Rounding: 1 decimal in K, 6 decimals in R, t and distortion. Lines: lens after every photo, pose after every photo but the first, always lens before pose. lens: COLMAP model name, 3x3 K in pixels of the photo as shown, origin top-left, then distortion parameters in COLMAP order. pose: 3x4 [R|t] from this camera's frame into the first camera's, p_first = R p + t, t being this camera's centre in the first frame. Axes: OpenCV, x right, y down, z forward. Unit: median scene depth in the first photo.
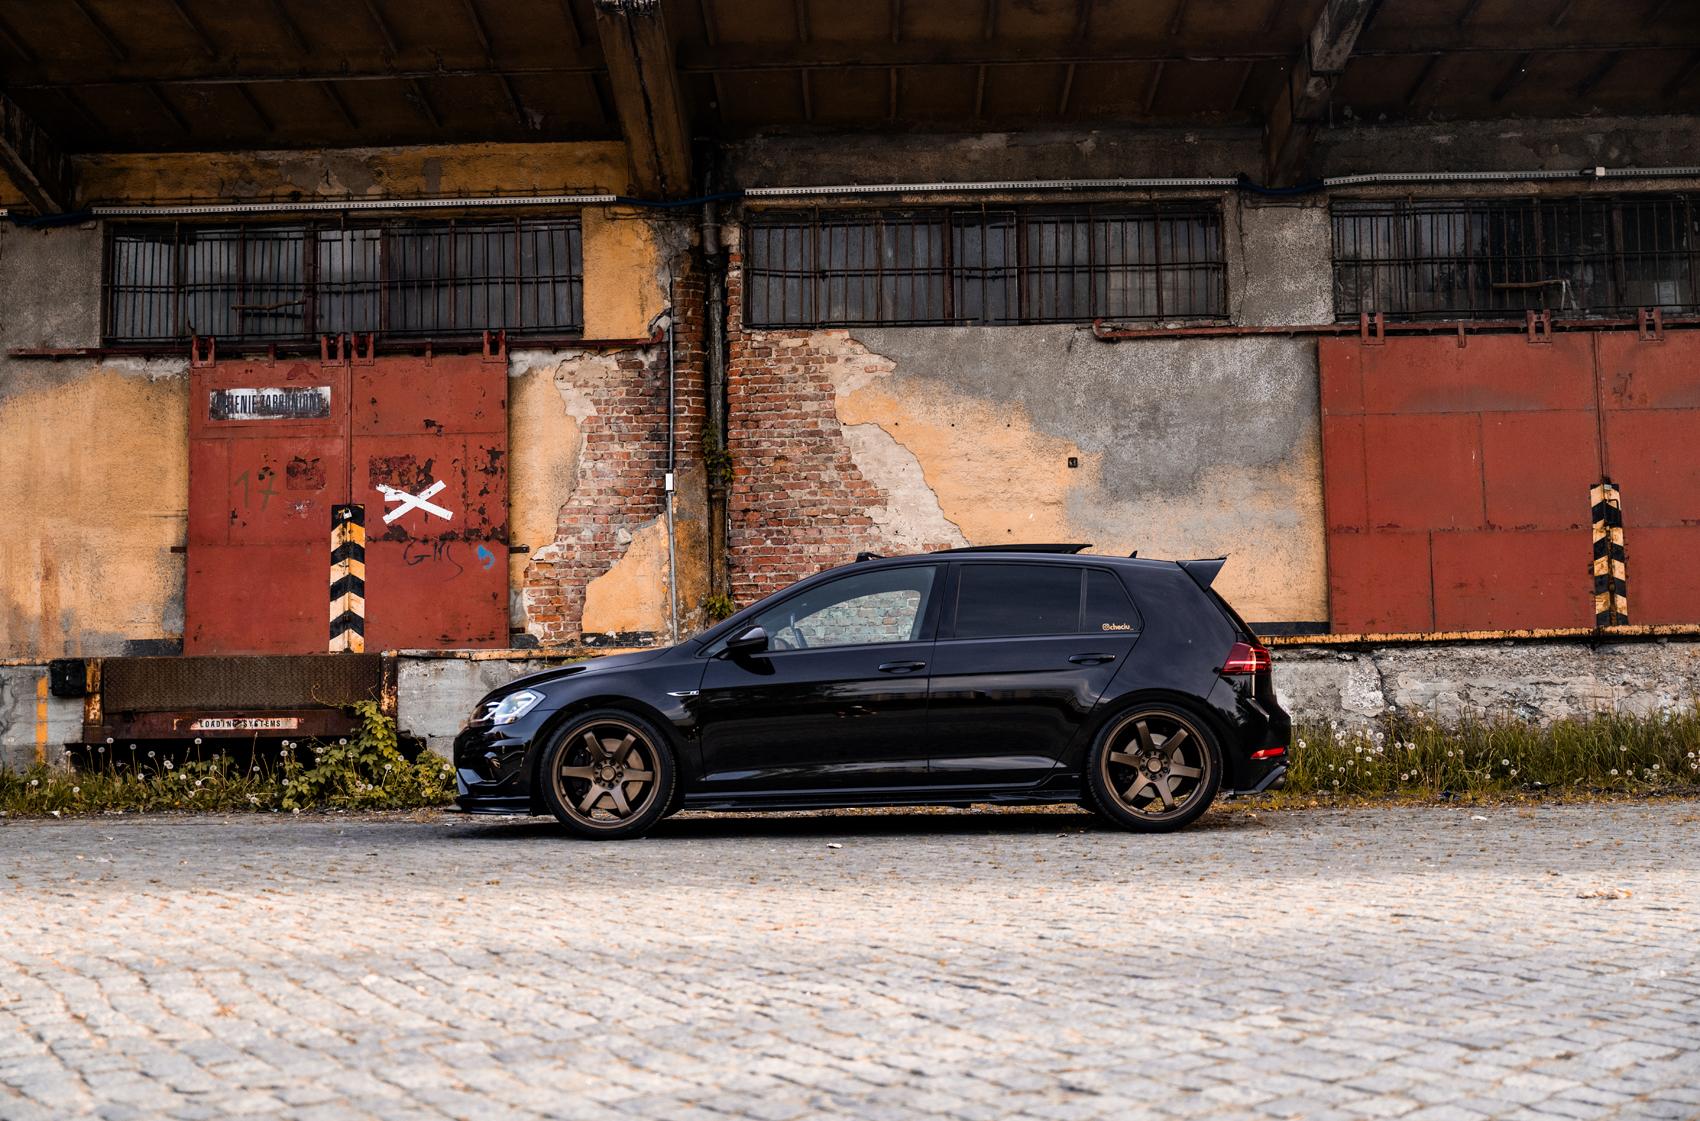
lens RADIAL K [[1914.5, 0, 824.5], [0, 1914.5, 552.0], [0, 0, 1]] dist [-0.011934, 0.000000]
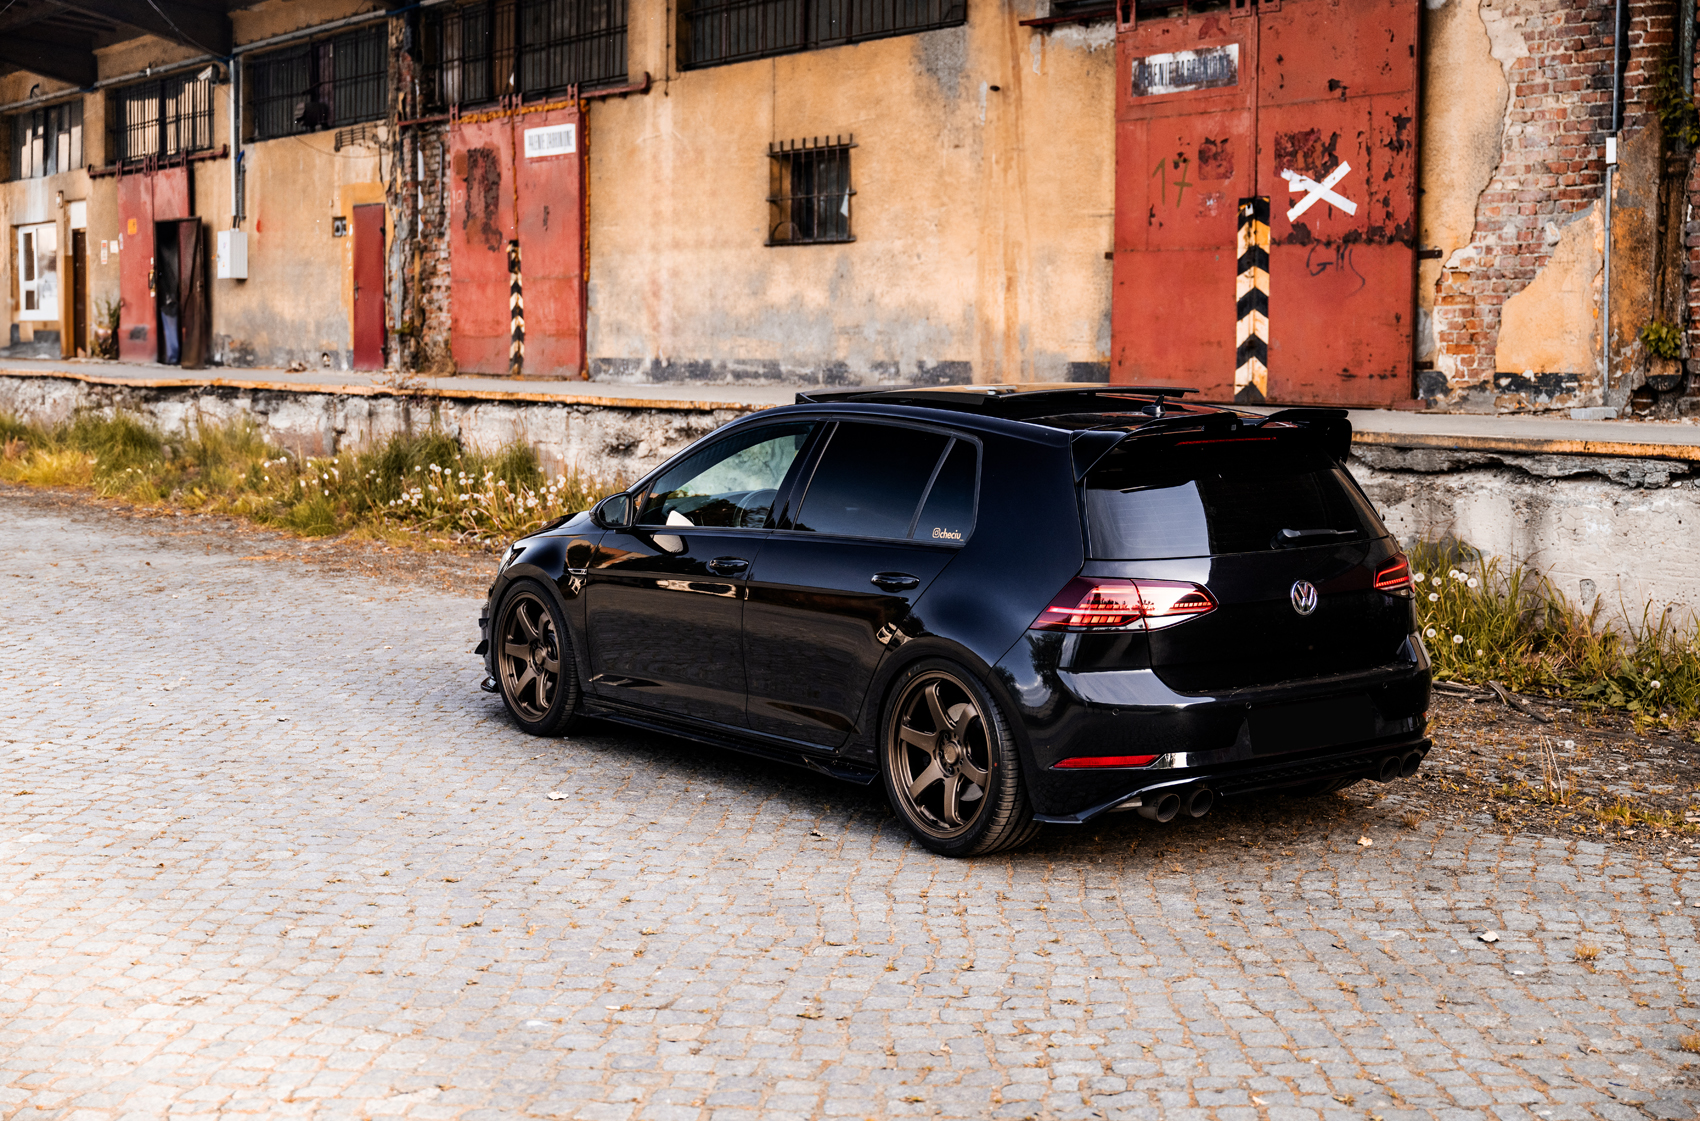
lens RADIAL K [[2354.8, 0, 788.6], [0, 2354.8, 561.6], [0, 0, 1]] dist [0.020011, 0.000000]
pose [[0.590053, 0.097806, -0.801418, 0.427485], [0.061550, 0.984297, 0.165442, -0.049575], [0.805015, -0.146947, 0.574768, 0.271359]]
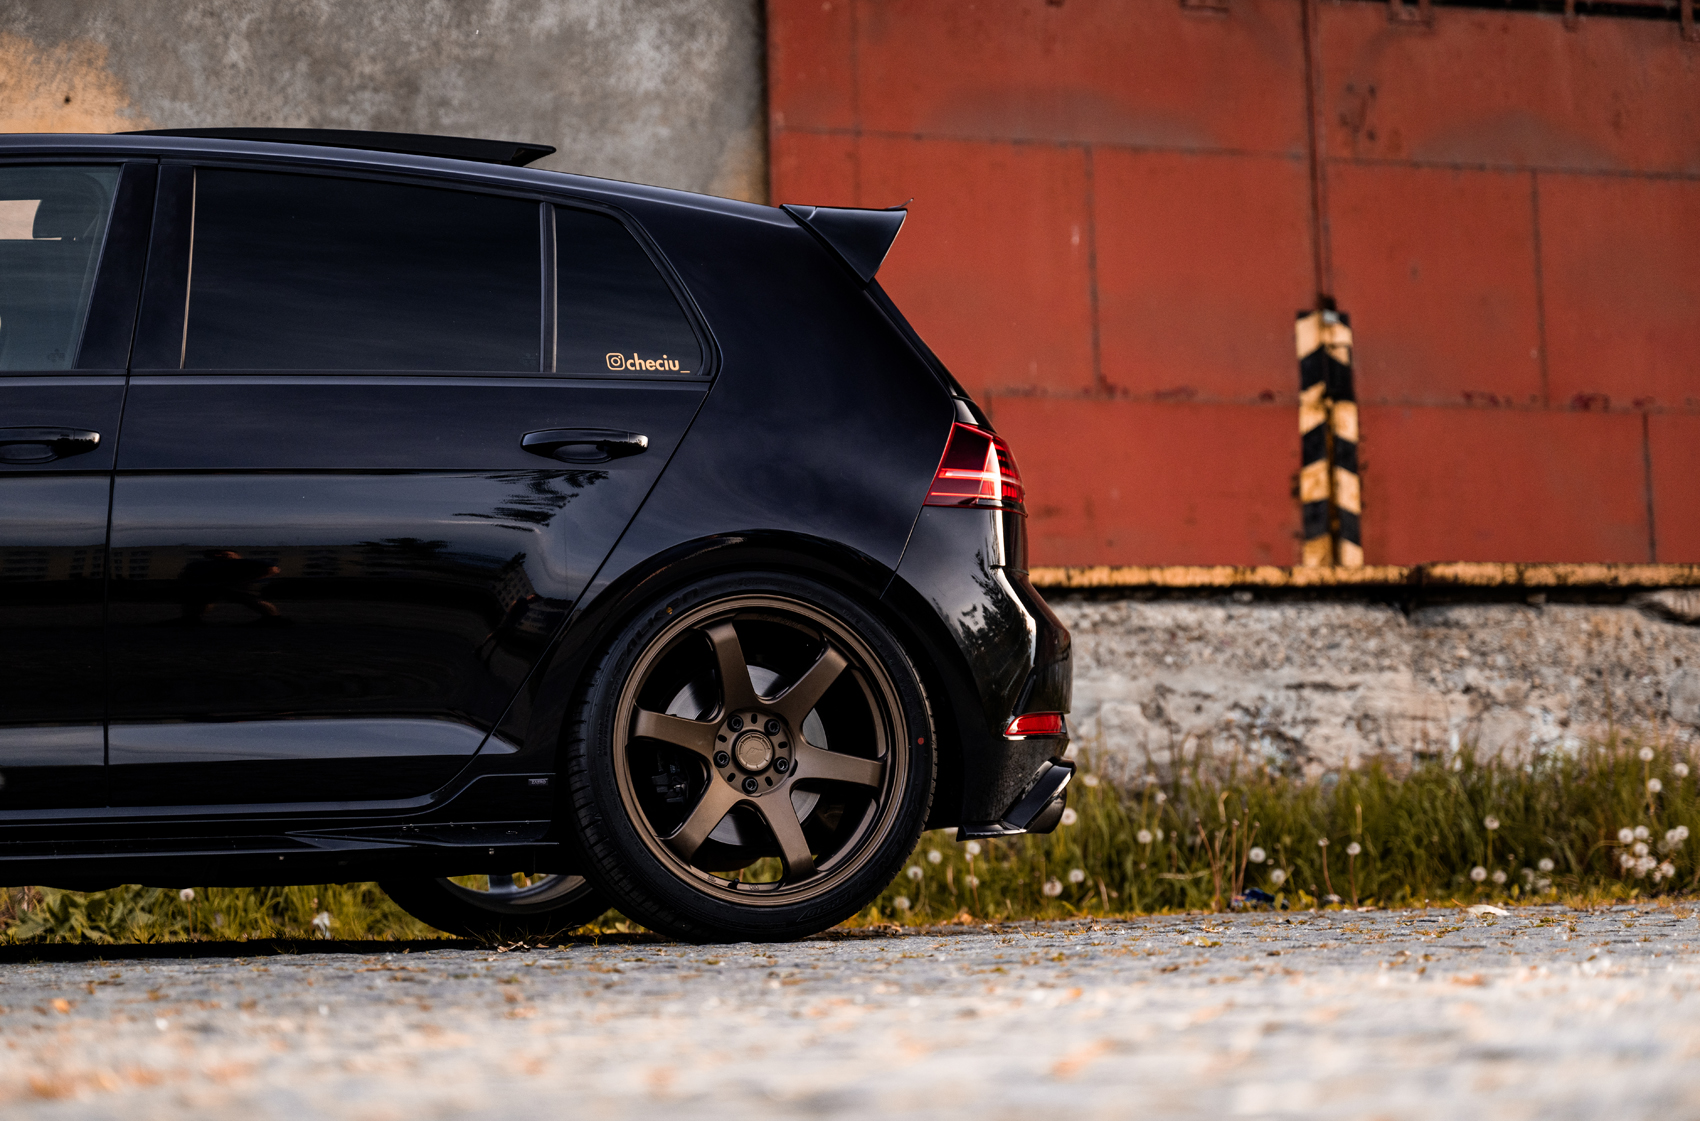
lens RADIAL K [[3587.0, 0, 864.7], [0, 3587.0, 492.1], [0, 0, 1]] dist [0.012412, 0.000000]
pose [[0.928012, 0.036925, 0.370716, -0.030646], [-0.022800, 0.998840, -0.042414, 0.049722], [-0.371852, 0.030908, 0.927777, 0.204127]]
